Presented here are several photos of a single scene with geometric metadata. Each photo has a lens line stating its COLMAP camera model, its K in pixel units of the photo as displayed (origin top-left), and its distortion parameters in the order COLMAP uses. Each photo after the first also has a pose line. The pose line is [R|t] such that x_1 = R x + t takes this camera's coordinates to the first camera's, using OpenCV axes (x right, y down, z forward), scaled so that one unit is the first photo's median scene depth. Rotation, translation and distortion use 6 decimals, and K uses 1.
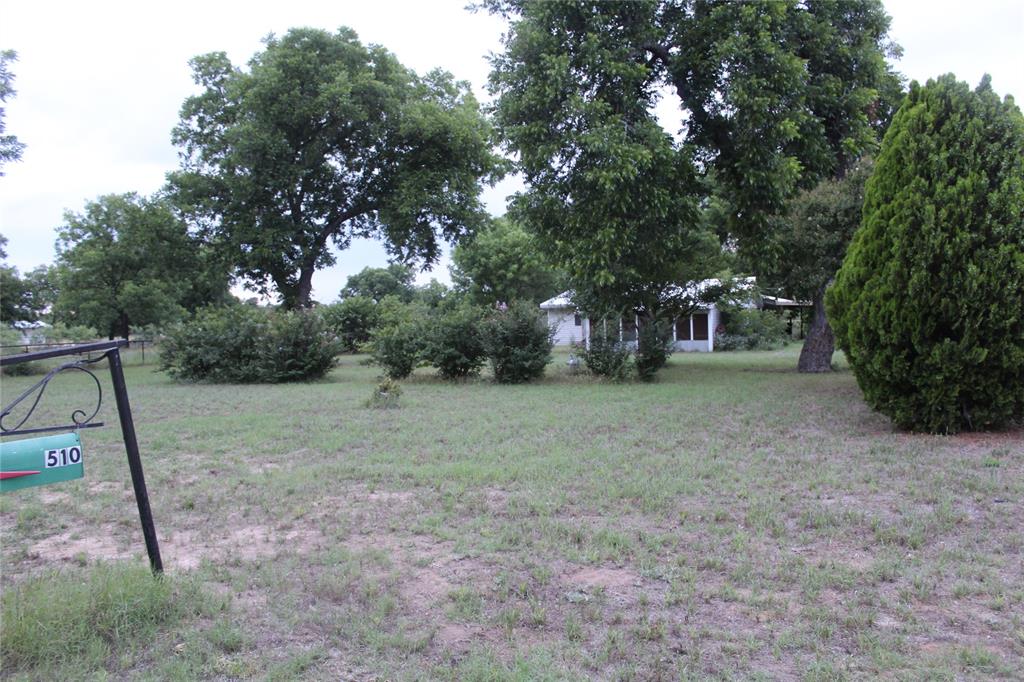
lens RADIAL K [[837.9, 0, 511.7], [0, 837.9, 340.8], [0, 0, 1]] dist [-0.153831, 0.135708]
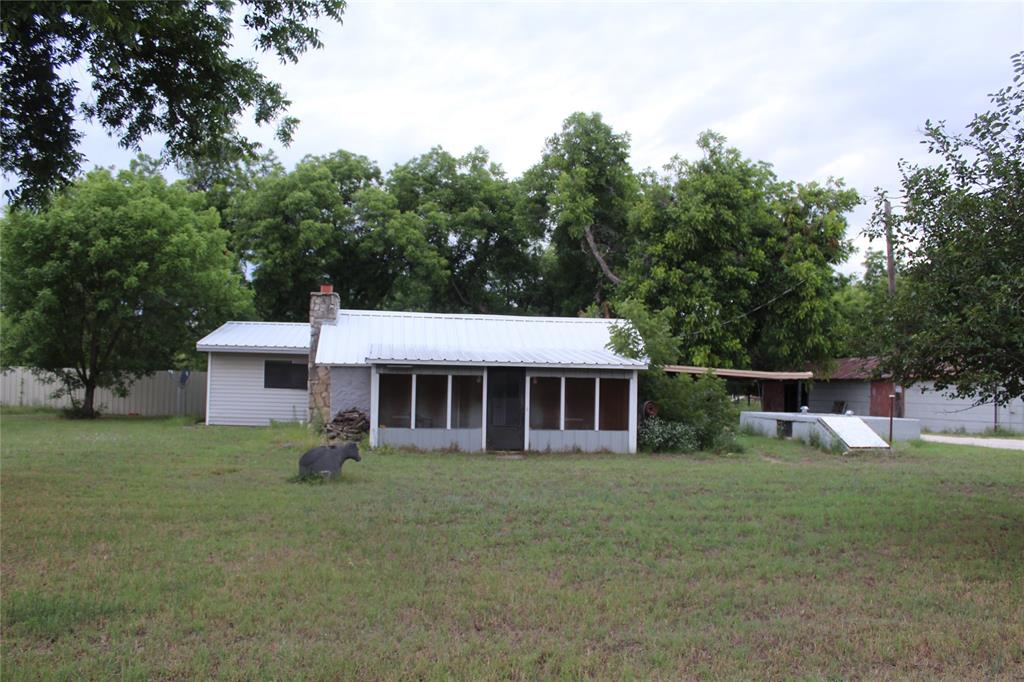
lens RADIAL K [[837.9, 0, 514.9], [0, 837.9, 340.0], [0, 0, 1]] dist [-0.153831, 0.135708]
pose [[0.815833, 0.072041, 0.573782, -0.120030], [-0.027529, 0.995923, -0.085901, -0.010369], [-0.577632, 0.054285, 0.814491, 0.616072]]
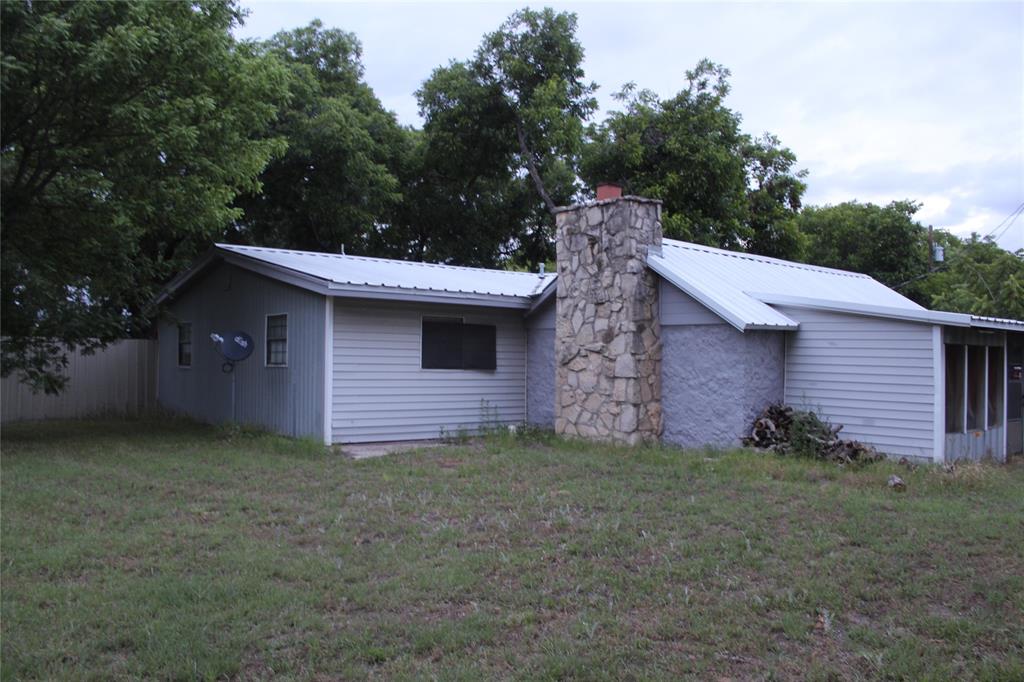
lens RADIAL K [[837.9, 0, 510.9], [0, 837.9, 345.9], [0, 0, 1]] dist [-0.153831, 0.135708]
pose [[0.377164, 0.041584, 0.925212, -0.213619], [-0.000720, 0.999004, -0.044607, -0.016701], [-0.926146, 0.016158, 0.376819, 1.069367]]
